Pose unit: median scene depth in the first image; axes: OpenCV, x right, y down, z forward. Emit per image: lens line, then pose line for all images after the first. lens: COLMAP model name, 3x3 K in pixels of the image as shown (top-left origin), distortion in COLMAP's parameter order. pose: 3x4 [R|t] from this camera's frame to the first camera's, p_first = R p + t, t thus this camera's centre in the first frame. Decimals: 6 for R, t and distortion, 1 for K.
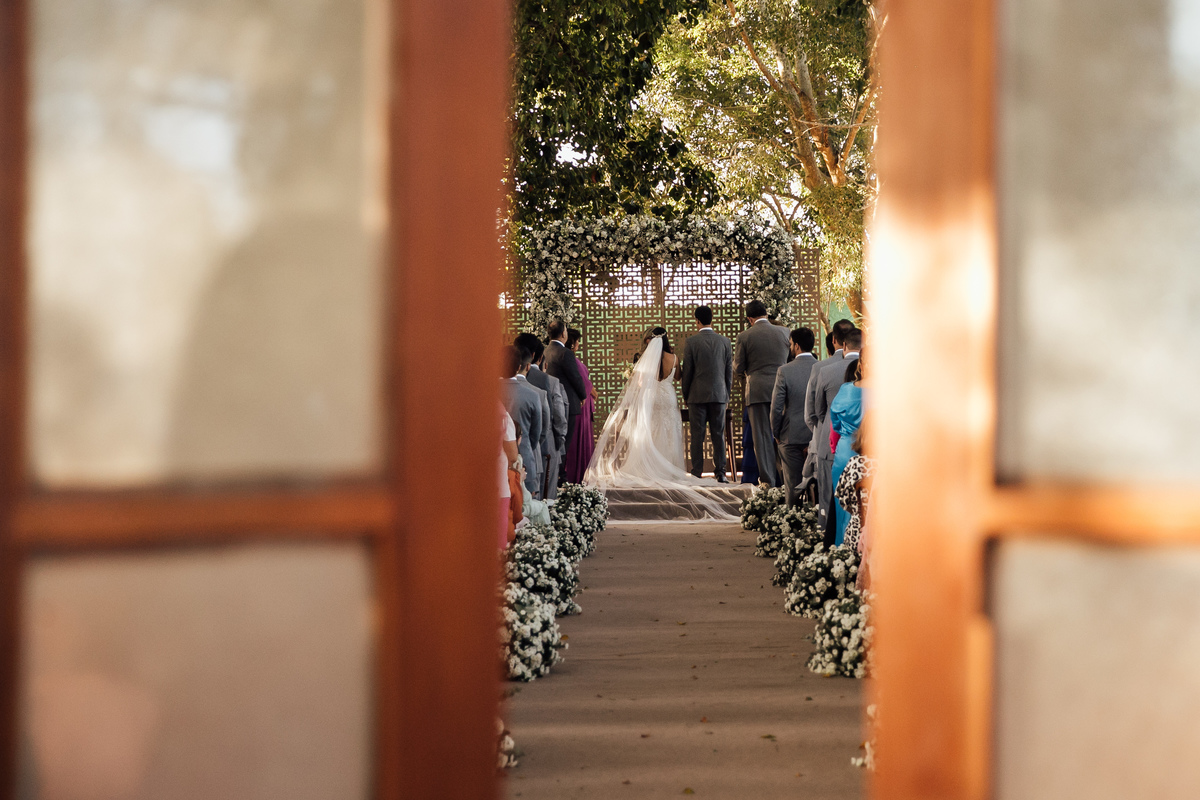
lens RADIAL K [[1921.1, 0, 600.4], [0, 1921.1, 400.1], [0, 0, 1]] dist [-0.122814, 0.000000]
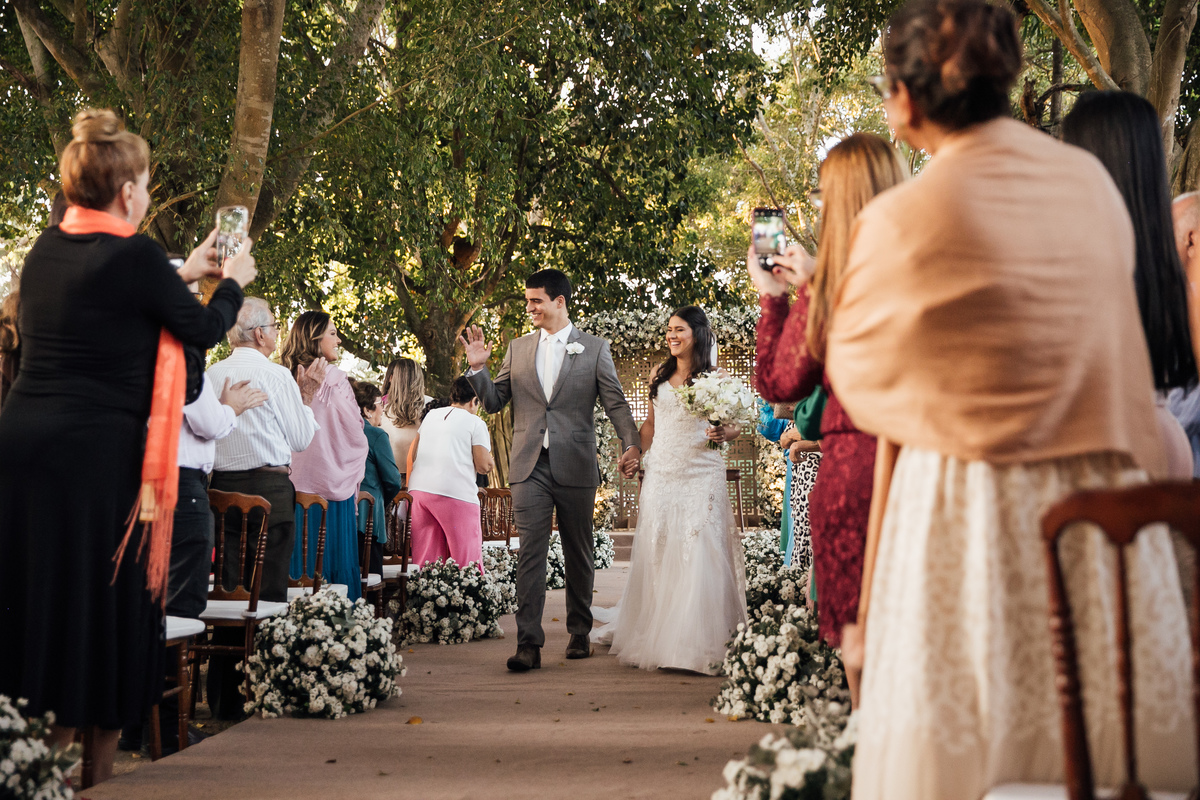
lens RADIAL K [[1334.2, 0, 579.3], [0, 1334.2, 436.9], [0, 0, 1]] dist [-0.021079, 0.000000]
pose [[0.996255, 0.000502, -0.086457, 0.101011], [-0.004669, 0.998836, -0.048000, 0.058616], [0.086333, 0.048223, 0.995099, 0.464323]]
